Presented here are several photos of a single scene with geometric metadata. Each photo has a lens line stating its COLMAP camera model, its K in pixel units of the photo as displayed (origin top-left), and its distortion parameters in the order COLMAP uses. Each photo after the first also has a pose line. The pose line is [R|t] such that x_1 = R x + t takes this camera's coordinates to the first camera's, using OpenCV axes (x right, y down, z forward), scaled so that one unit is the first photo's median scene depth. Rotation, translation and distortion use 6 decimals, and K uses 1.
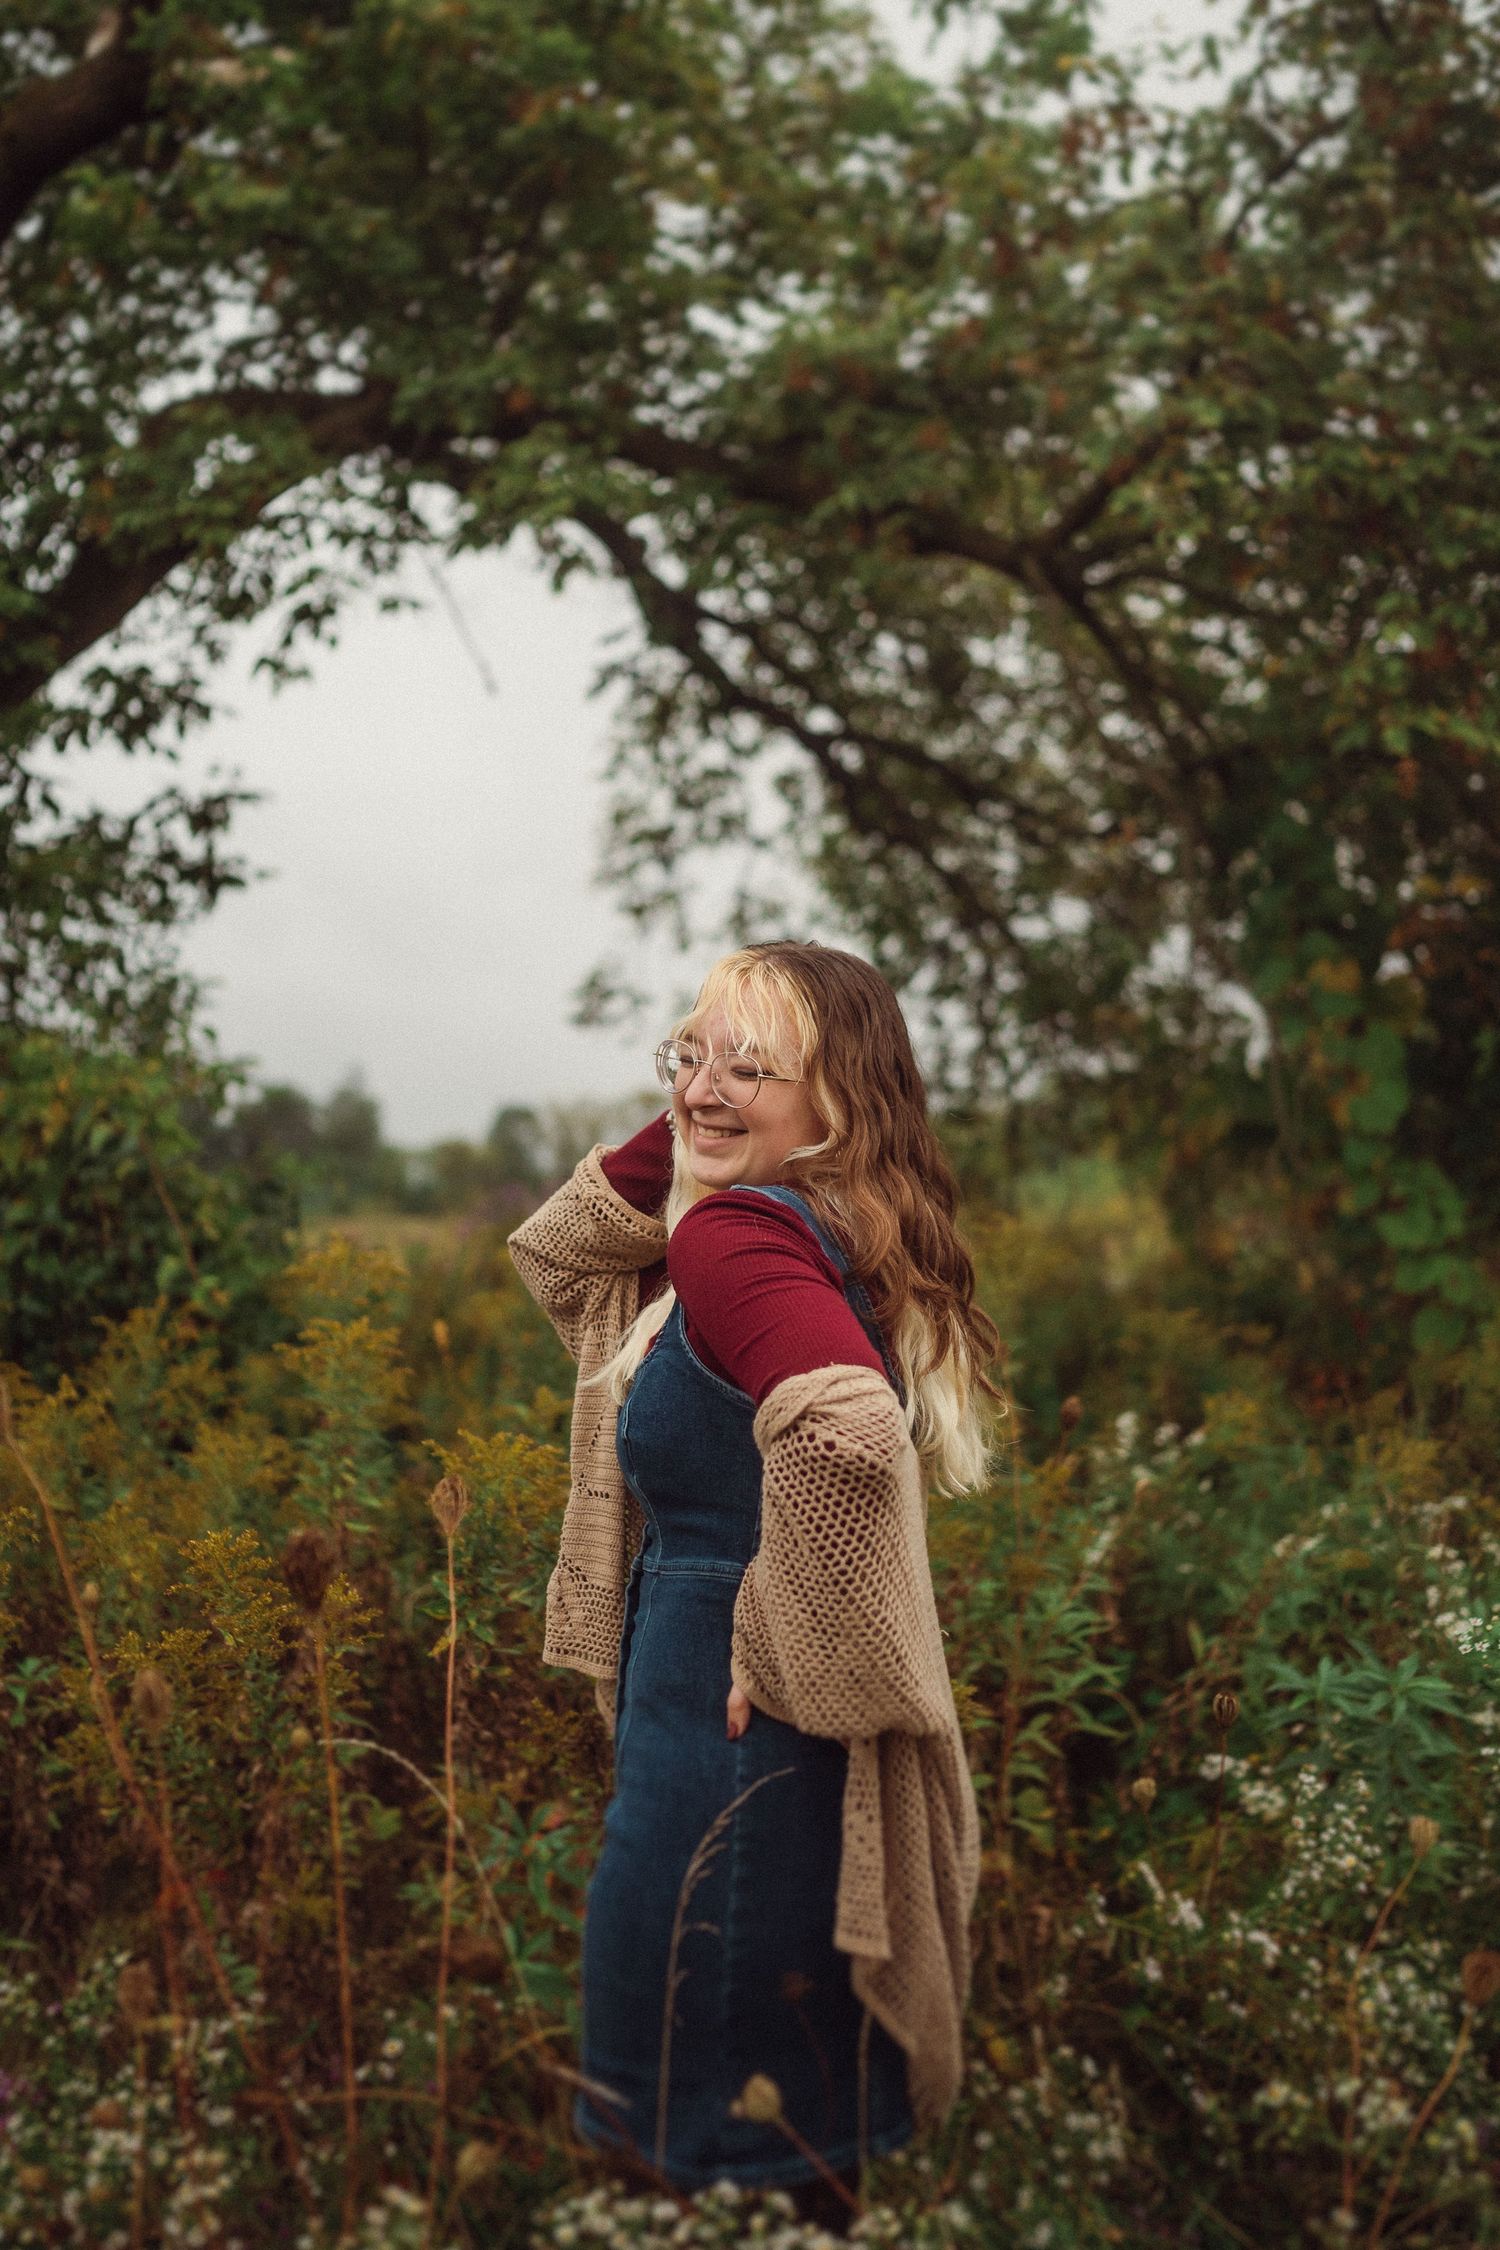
lens RADIAL K [[2197.5, 0, 750.0], [0, 2197.5, 1125.0], [0, 0, 1]] dist [-0.008335, -0.000228]
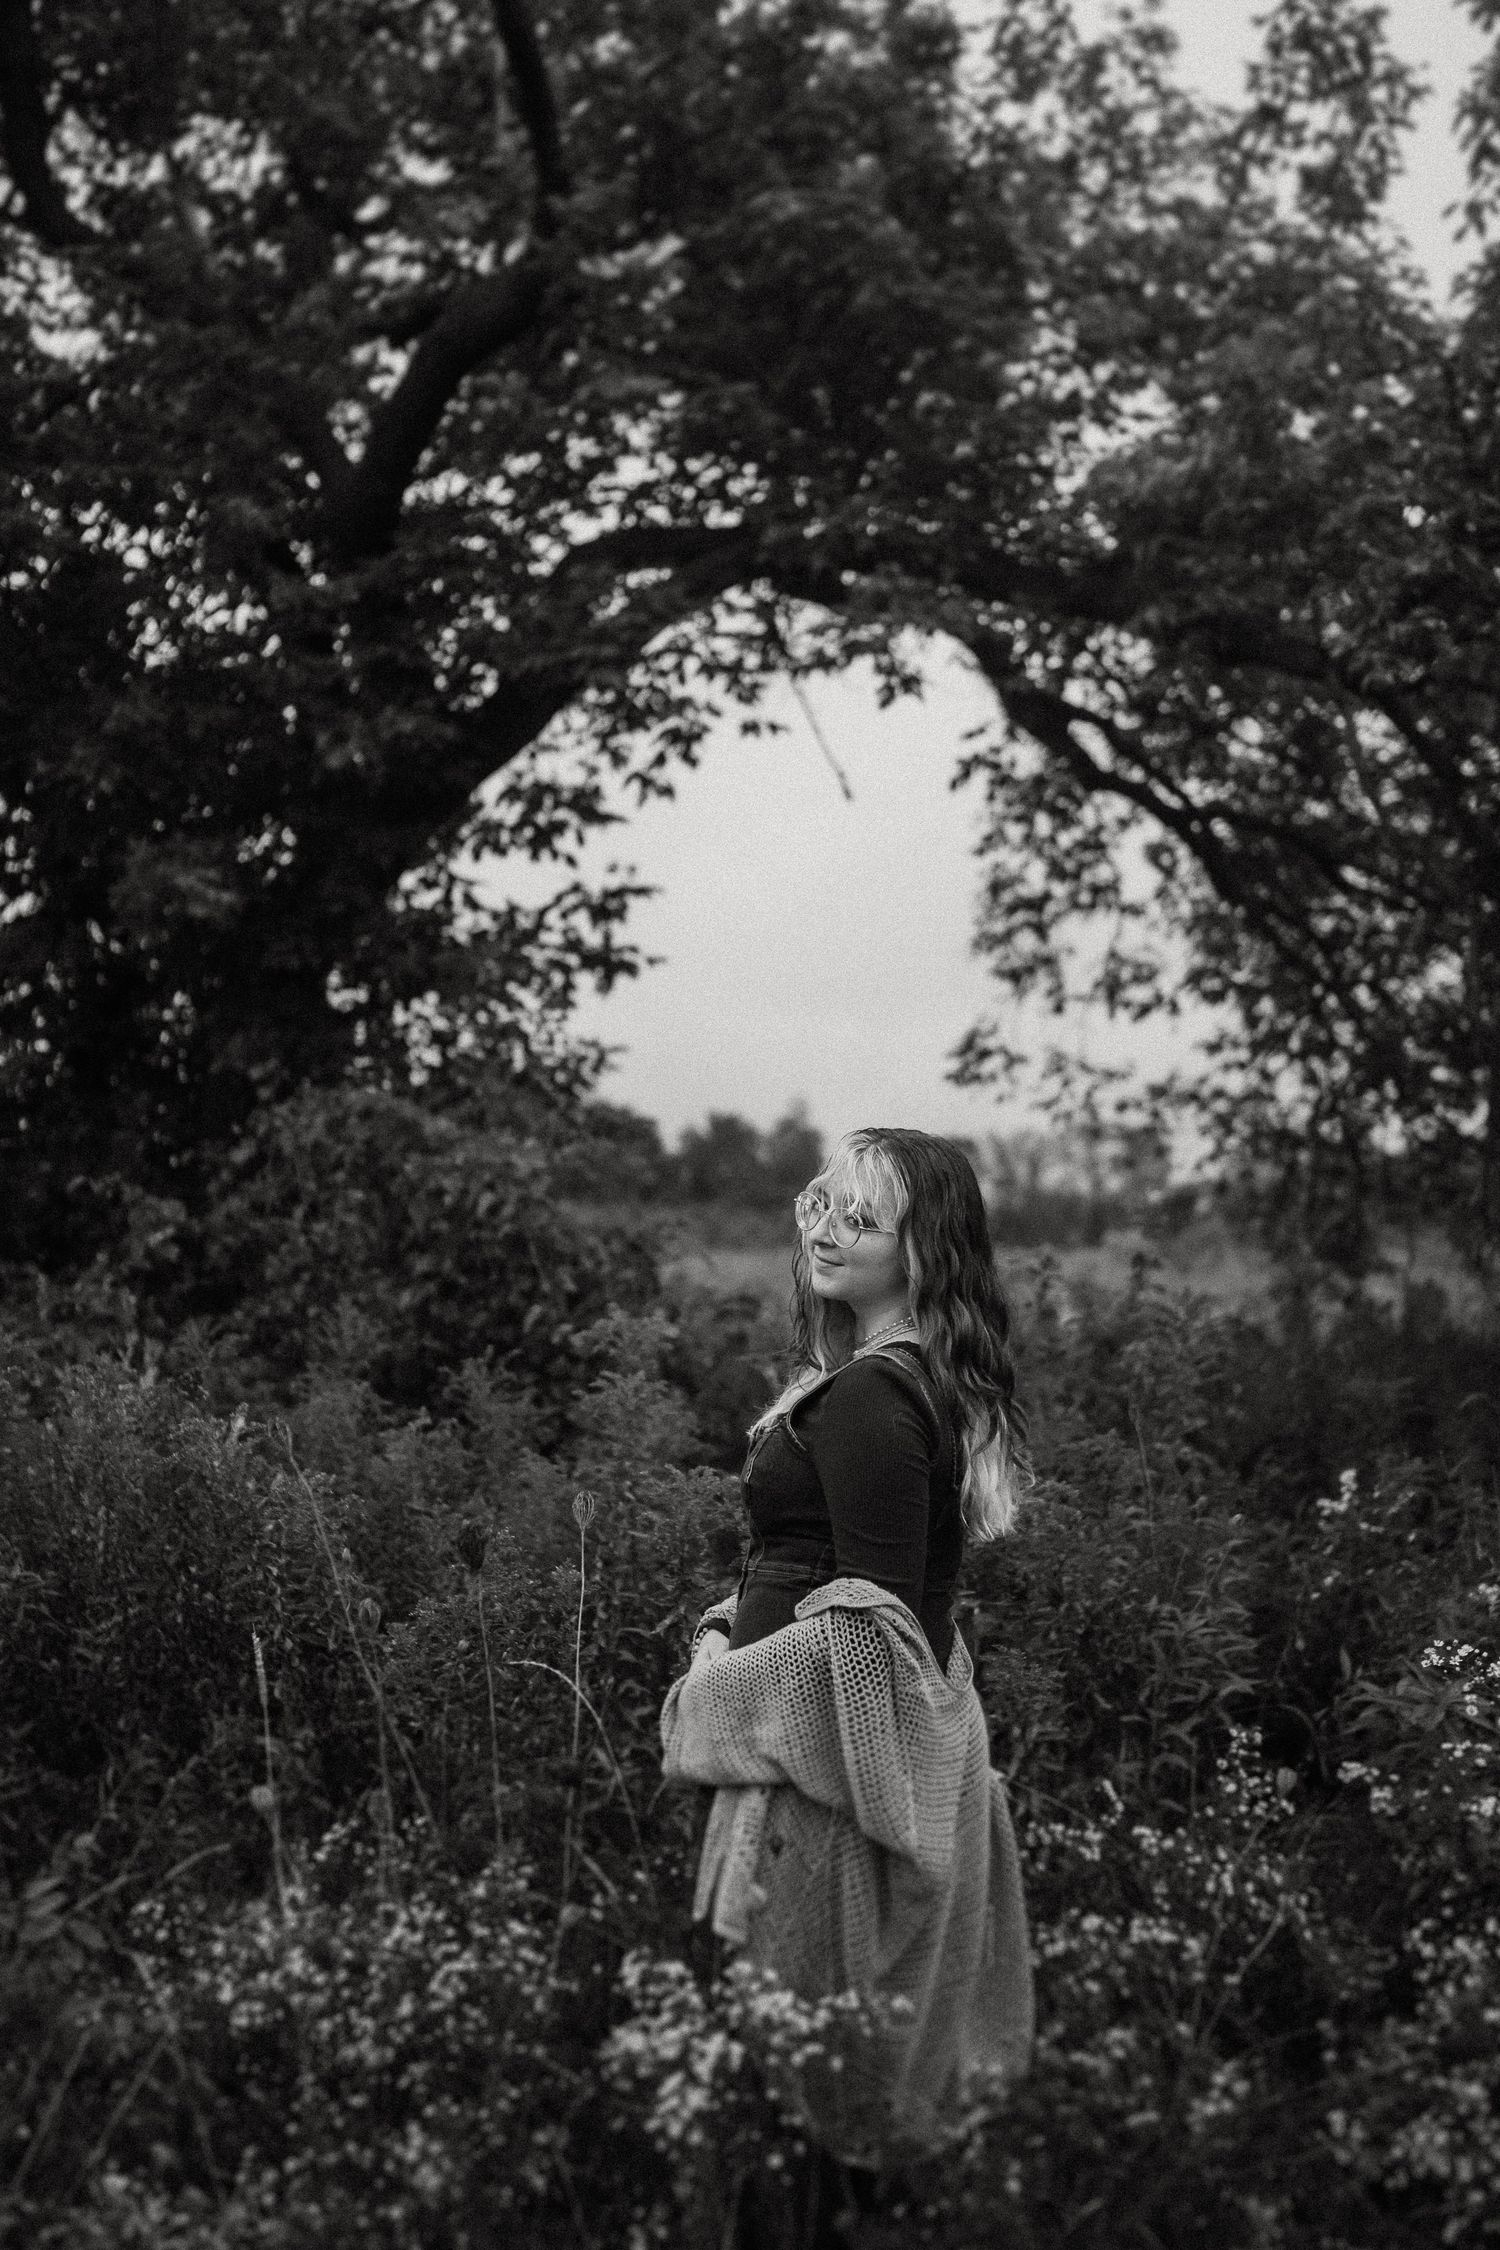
lens RADIAL K [[2197.5, 0, 750.0], [0, 2197.5, 1125.0], [0, 0, 1]] dist [-0.008335, -0.000228]
pose [[0.977933, 0.006137, -0.208830, 0.062769], [-0.008147, 0.999928, -0.008764, -0.019192], [0.208761, 0.010272, 0.977913, -0.092070]]
